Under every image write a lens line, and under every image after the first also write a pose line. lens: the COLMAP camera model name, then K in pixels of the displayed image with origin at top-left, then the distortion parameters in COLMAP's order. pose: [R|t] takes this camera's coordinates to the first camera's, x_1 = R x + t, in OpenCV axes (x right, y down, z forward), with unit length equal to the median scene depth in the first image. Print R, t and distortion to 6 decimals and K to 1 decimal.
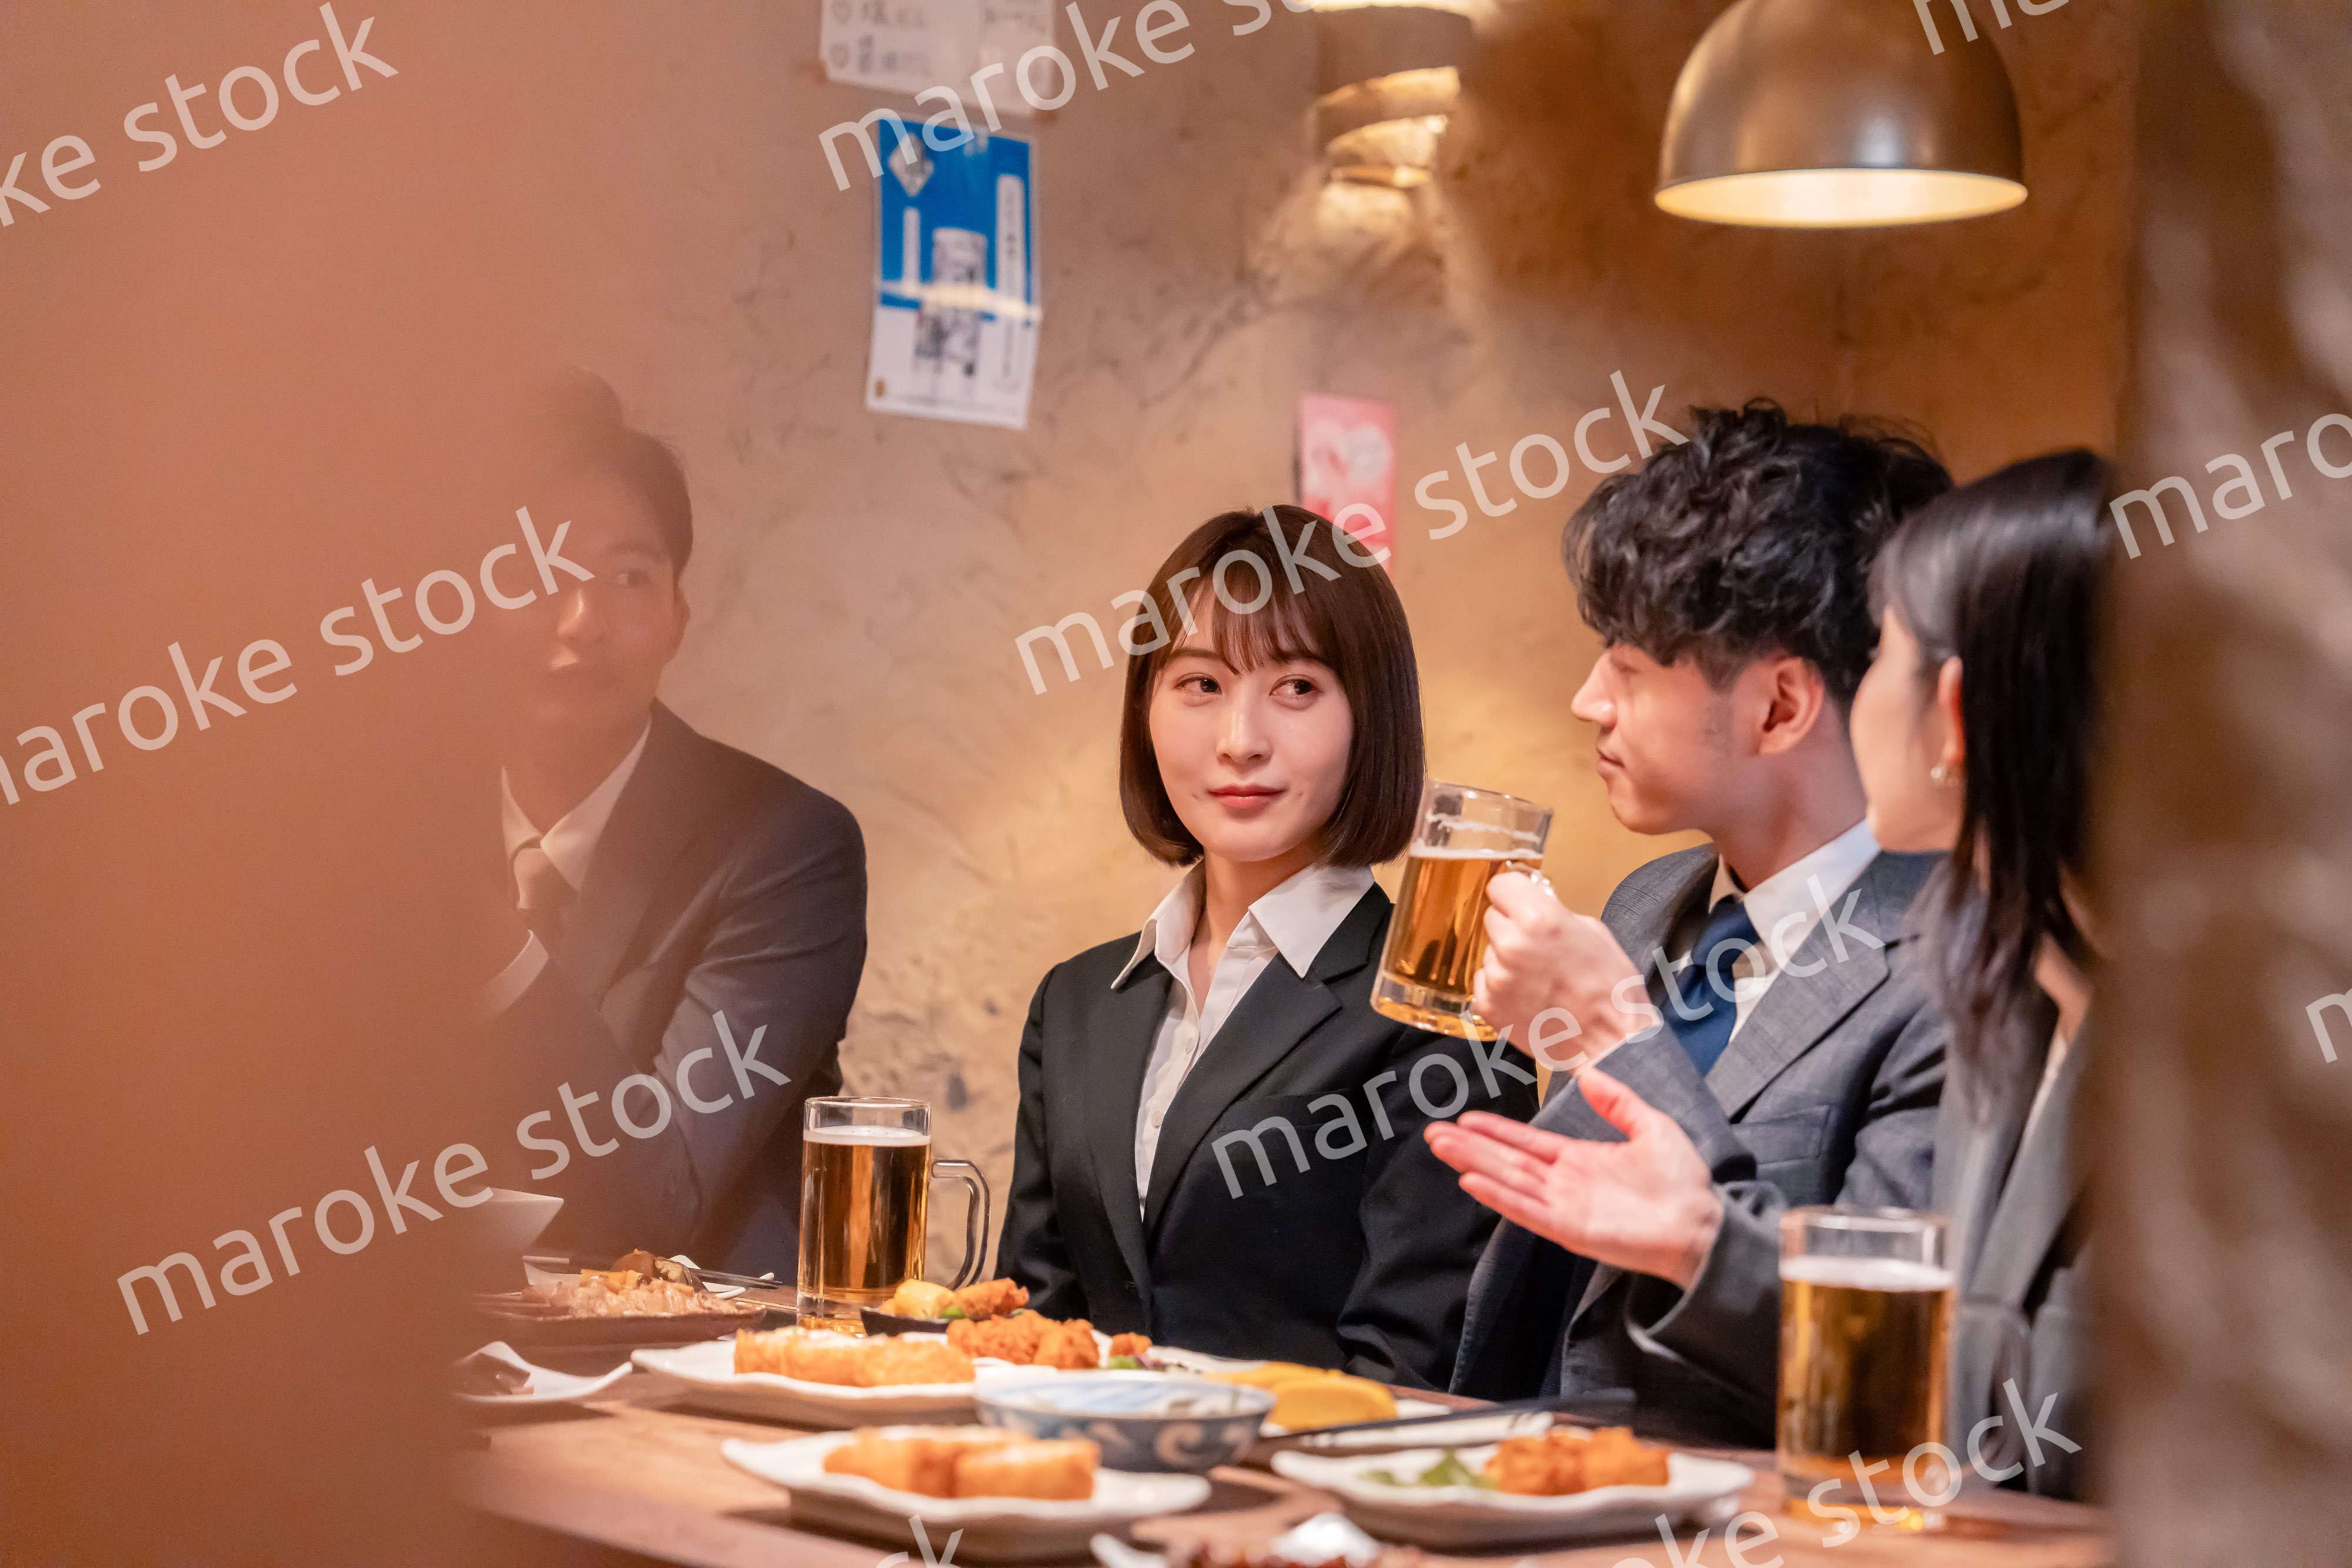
lens RADIAL K [[4477.3, 0, 1158.5], [0, 4477.3, 794.5], [0, 0, 1]] dist [0.293325, 0.000000]
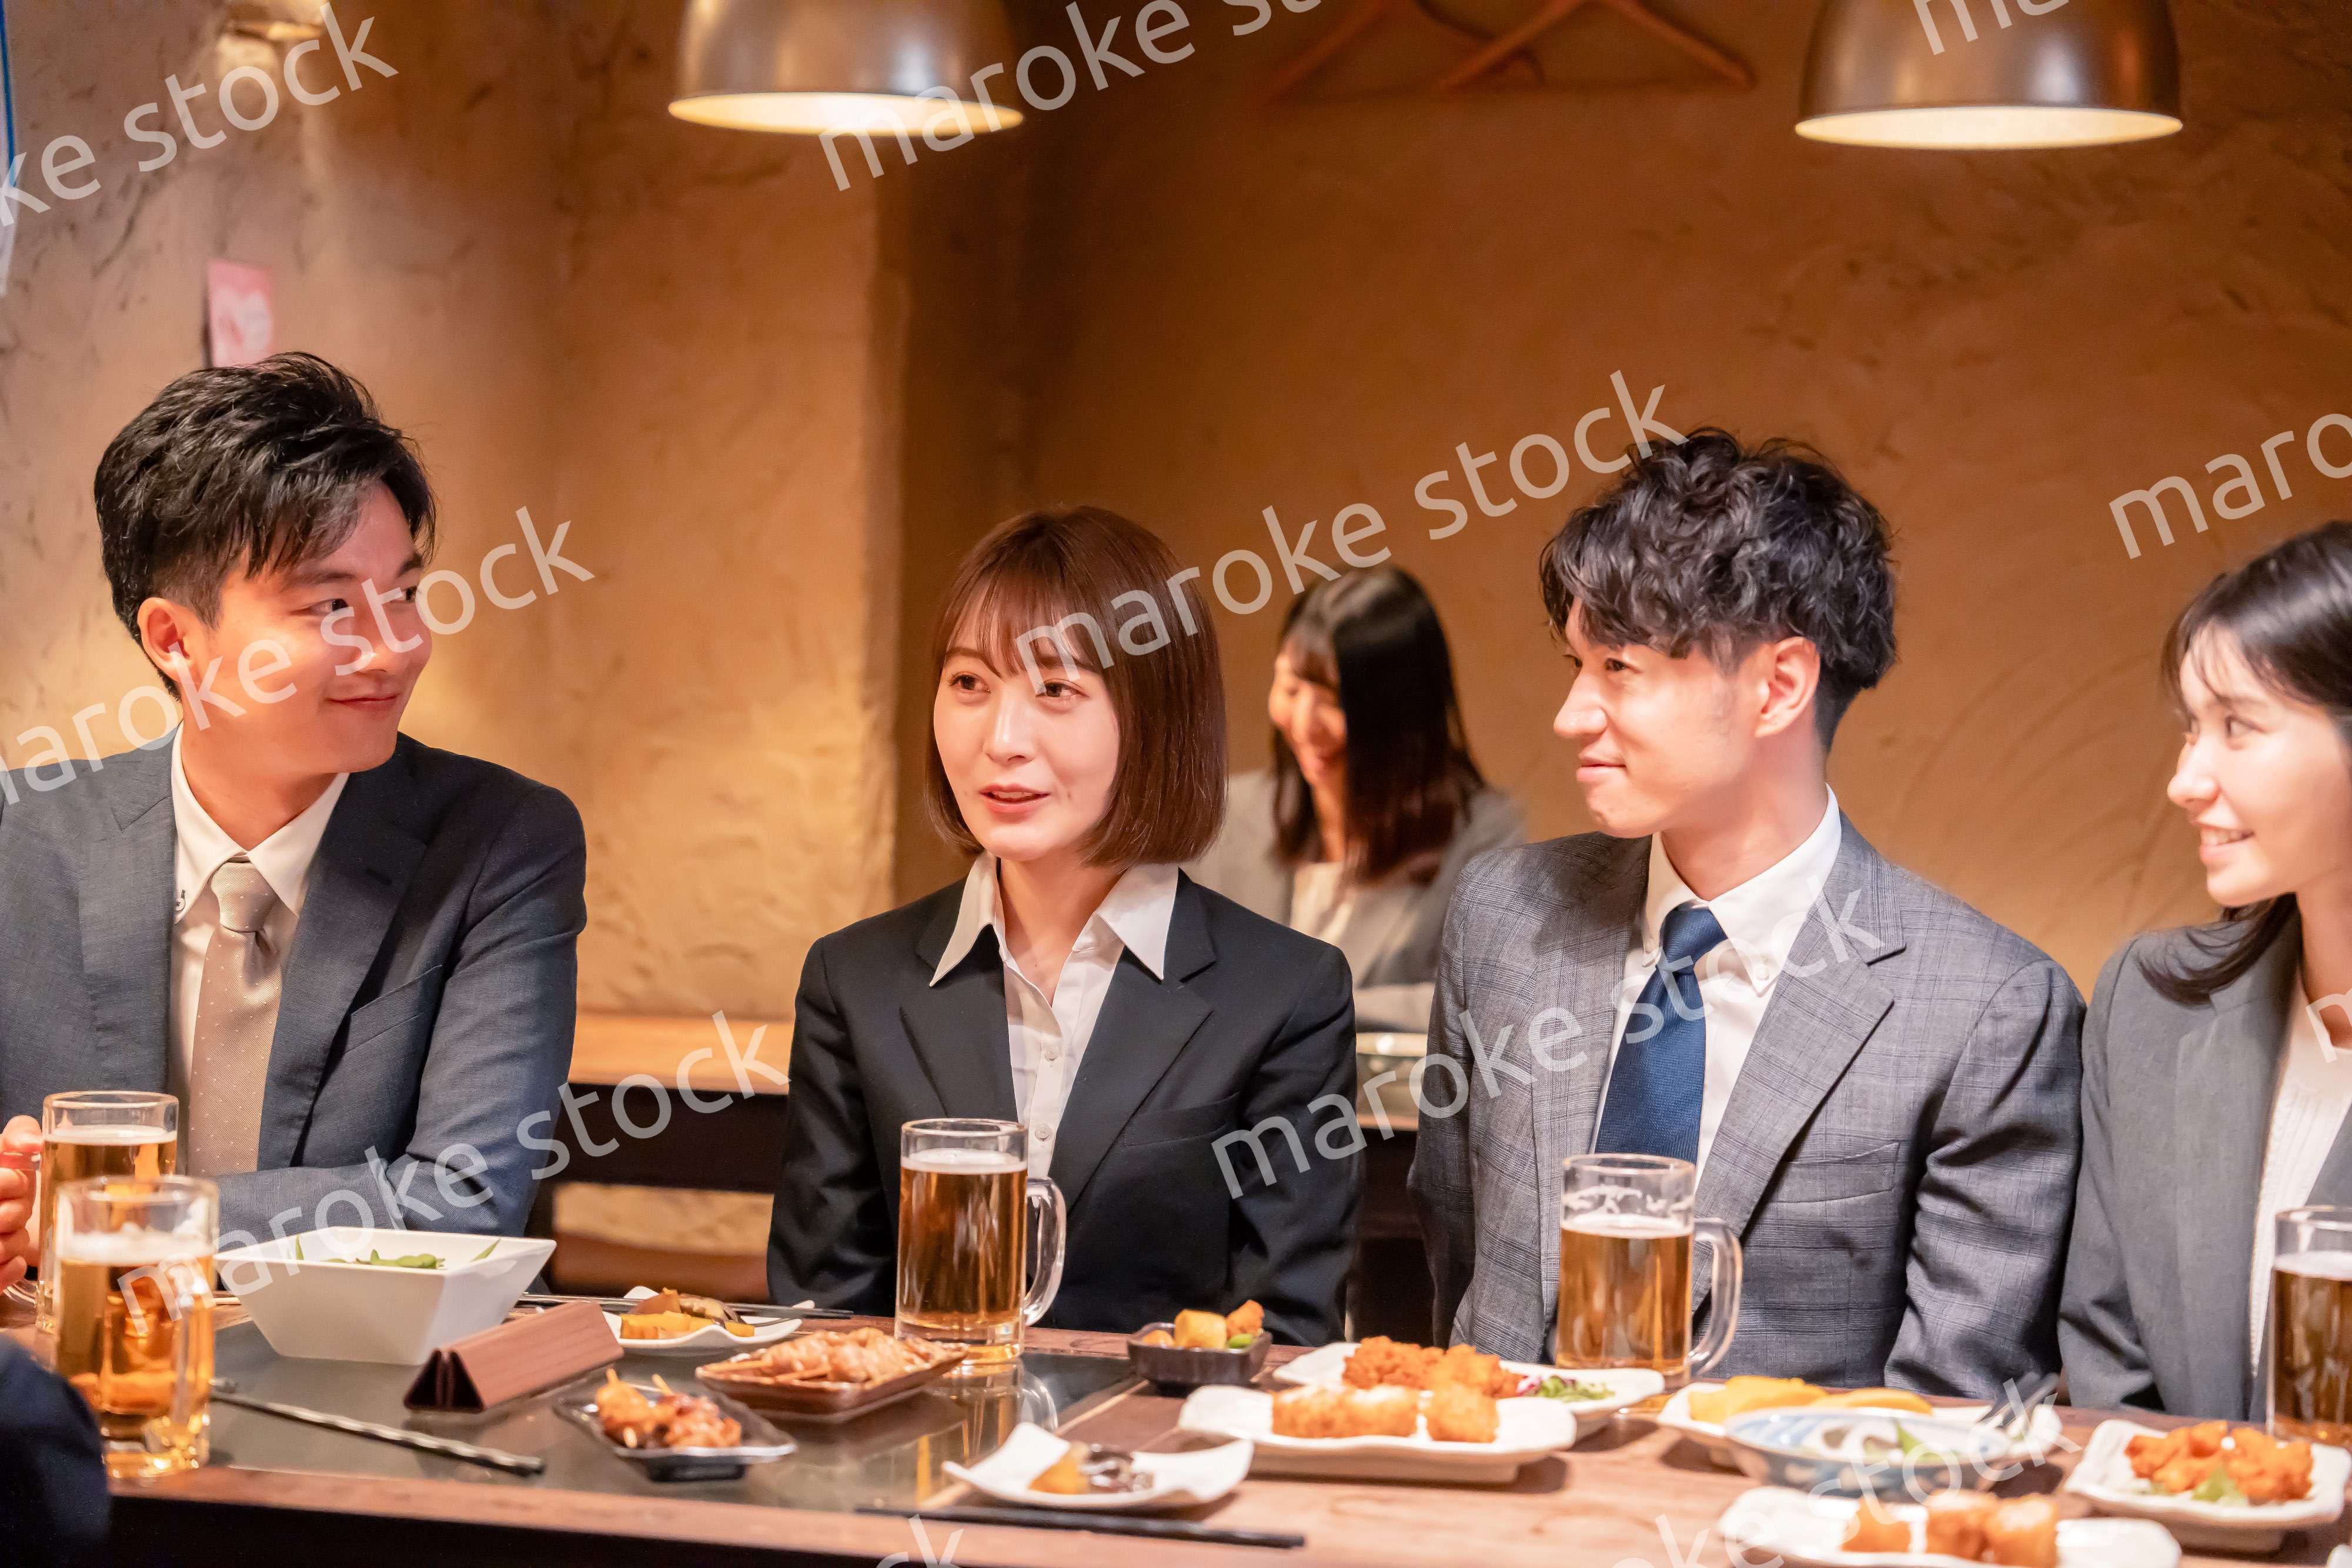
lens RADIAL K [[4477.3, 0, 1198.1], [0, 4477.3, 788.4], [0, 0, 1]] dist [0.293325, 0.000000]
pose [[0.839840, -0.031197, 0.541936, -0.342449], [-0.003945, 0.997970, 0.063563, -0.043222], [-0.542819, -0.055521, 0.838012, 0.082629]]
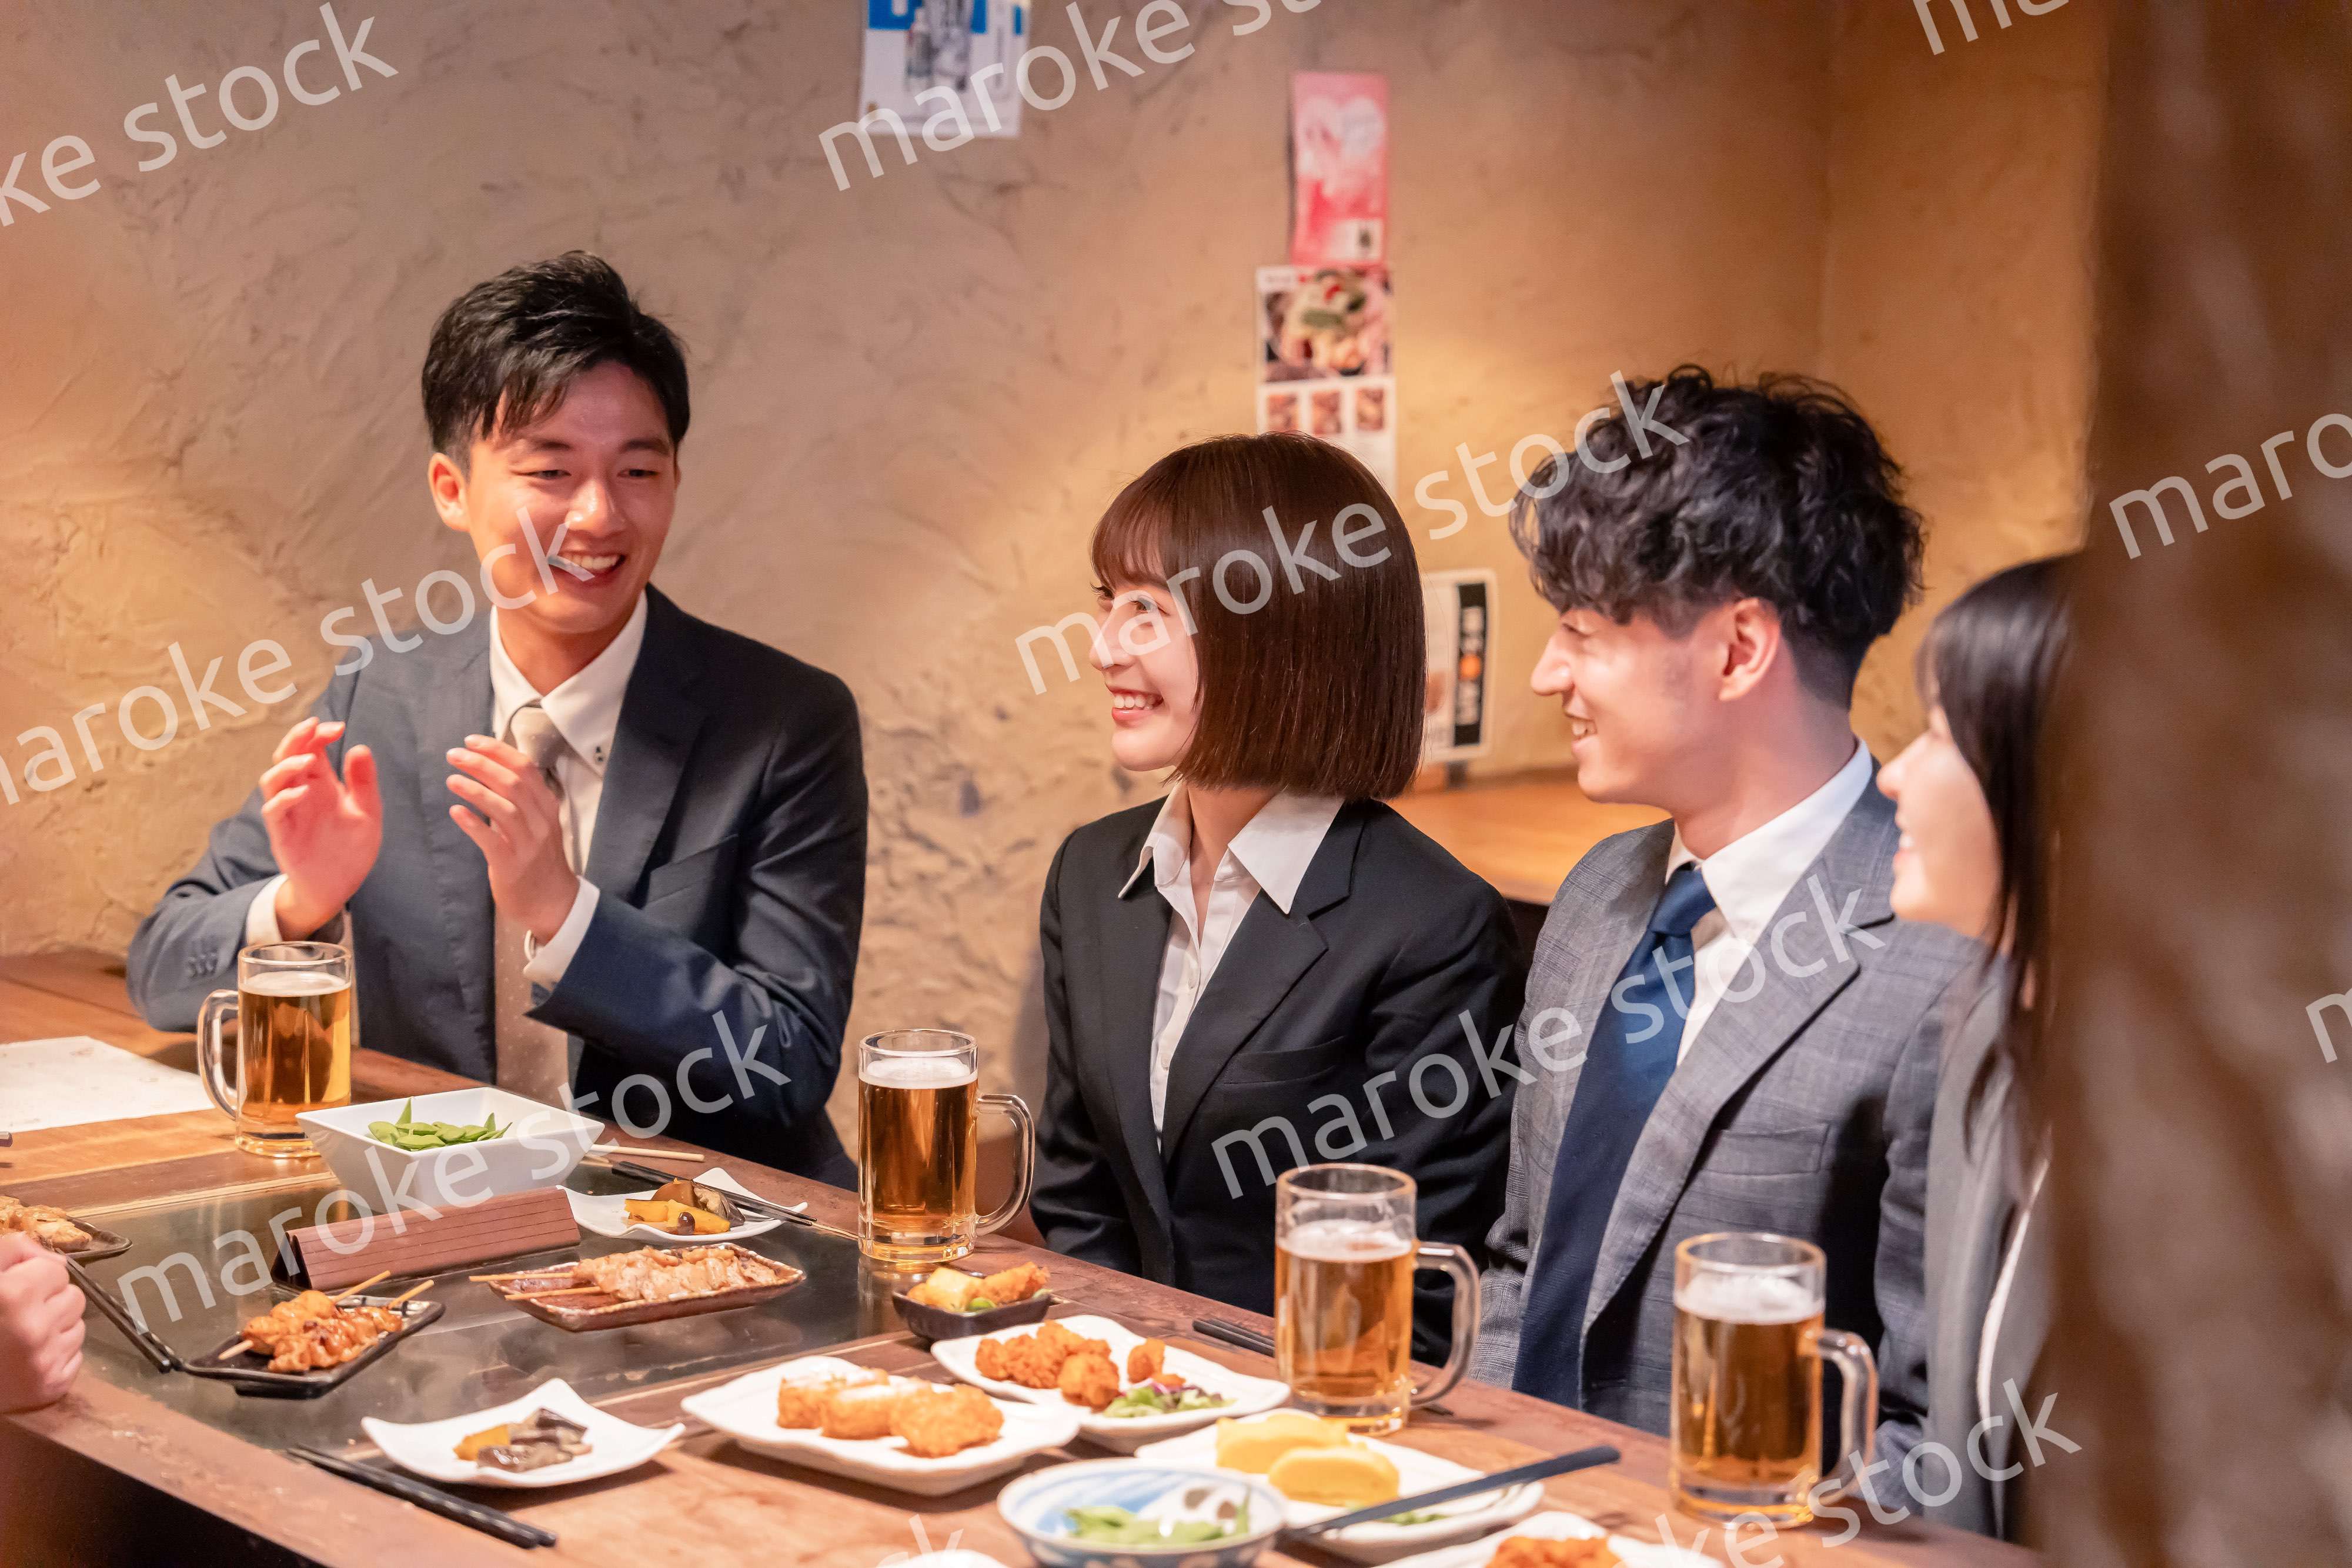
lens RADIAL K [[4477.3, 0, 1143.1], [0, 4477.3, 783.1], [0, 0, 1]] dist [0.293325, 0.000000]
pose [[0.999709, -0.023271, -0.006362, 0.001271], [0.023963, 0.988318, 0.150511, -0.091856], [0.002786, -0.150620, 0.988588, -0.015899]]
